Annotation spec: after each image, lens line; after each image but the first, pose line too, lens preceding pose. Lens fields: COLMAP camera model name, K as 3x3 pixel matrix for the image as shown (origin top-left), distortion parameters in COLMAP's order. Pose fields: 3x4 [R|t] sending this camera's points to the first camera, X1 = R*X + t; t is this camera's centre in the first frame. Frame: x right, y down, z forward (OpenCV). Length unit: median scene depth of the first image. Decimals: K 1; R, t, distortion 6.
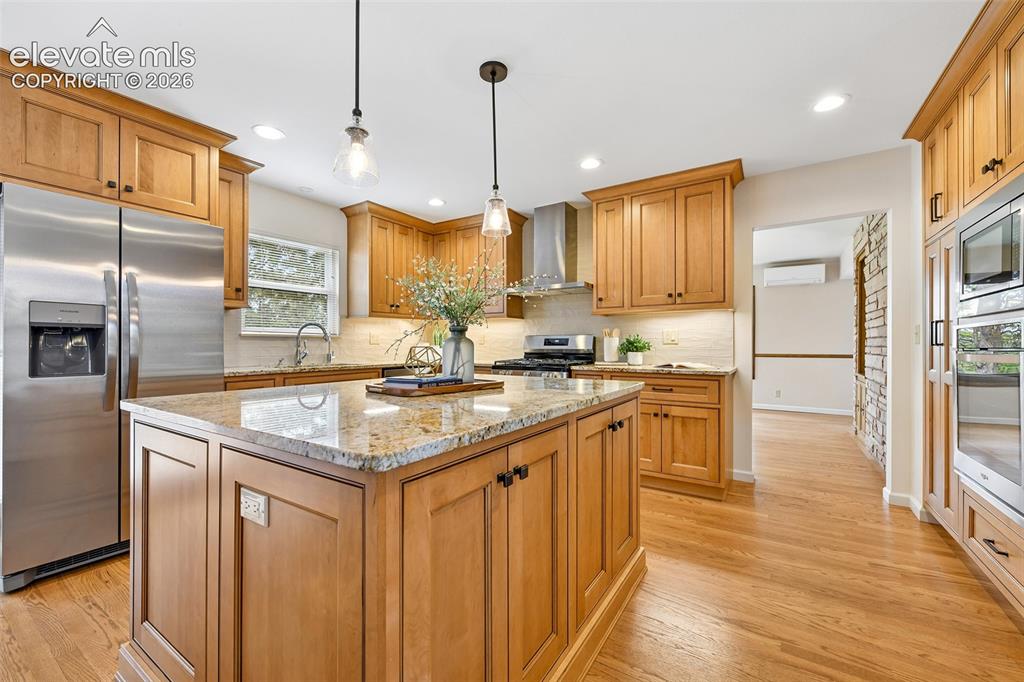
lens RADIAL K [[418.5, 0, 506.8], [0, 418.5, 343.8], [0, 0, 1]] dist [0.014400, -0.001795]
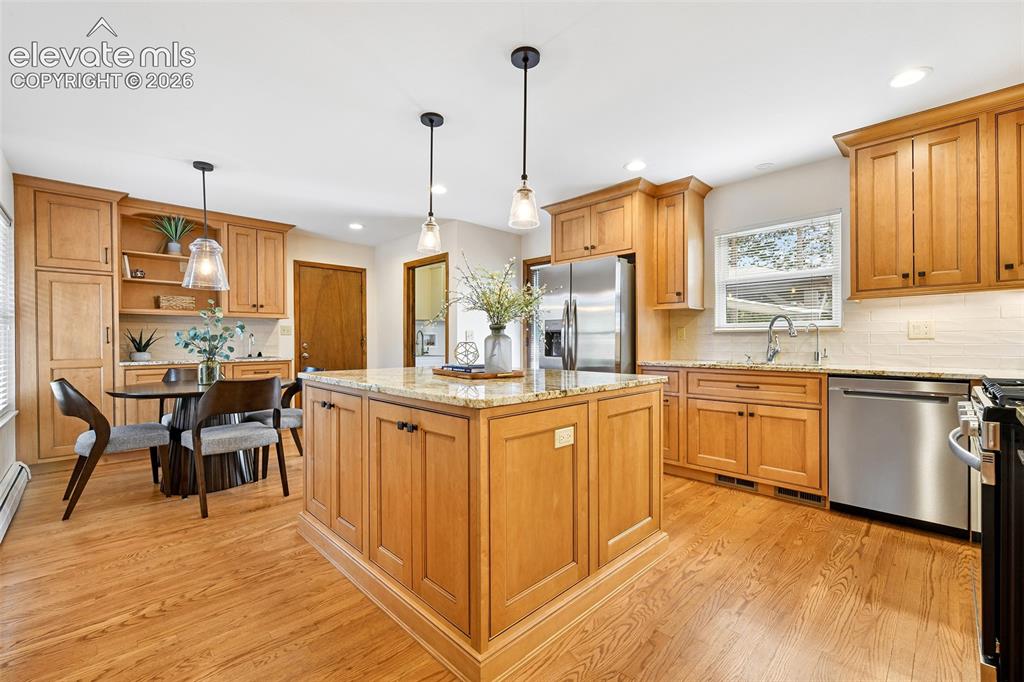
lens RADIAL K [[440.7, 0, 516.5], [0, 440.7, 343.3], [0, 0, 1]] dist [-0.004465, -0.001802]
pose [[-0.204409, 0.005780, -0.978869, 0.924551], [0.004769, 0.999977, 0.004908, 0.003130], [0.978874, -0.003665, -0.204432, 1.141161]]
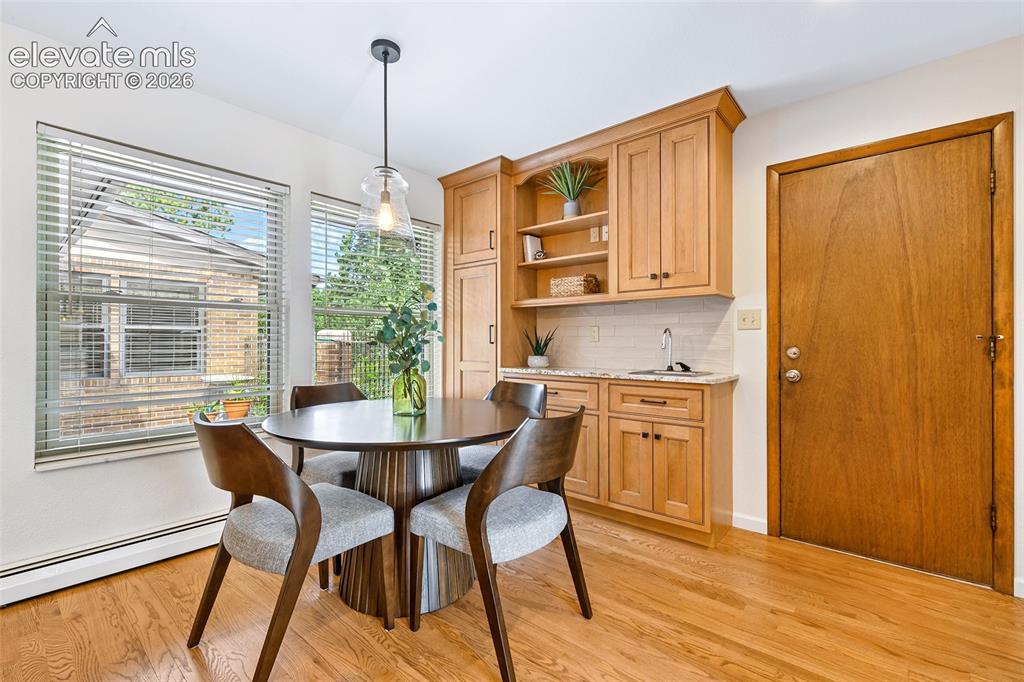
lens RADIAL K [[454.5, 0, 505.2], [0, 454.5, 340.7], [0, 0, 1]] dist [-0.005133, -0.000526]
pose [[-0.987404, -0.001270, 0.158215, -0.741583], [-0.001956, 0.999989, -0.004185, -0.001529], [-0.158207, -0.004441, -0.987396, 0.683184]]
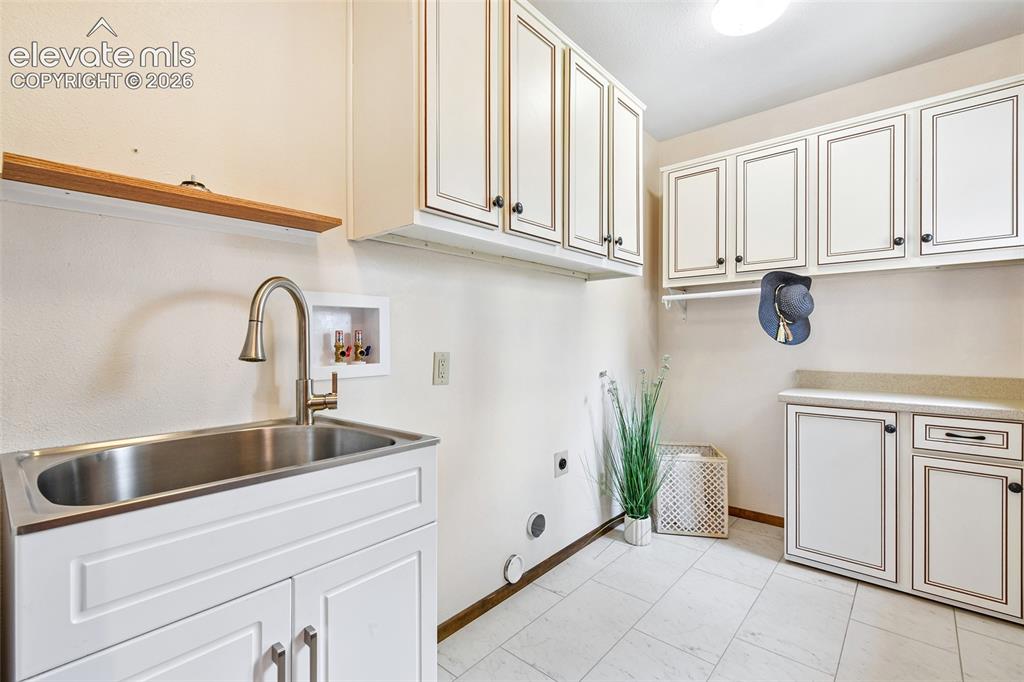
lens RADIAL K [[454.5, 0, 510.9], [0, 454.5, 341.0], [0, 0, 1]] dist [-0.005133, -0.000526]
pose [[-0.141301, 0.003277, -0.989961, -1.370313], [0.006937, 0.999973, 0.002320, 0.001209], [0.989942, -0.006540, -0.141320, 0.231215]]
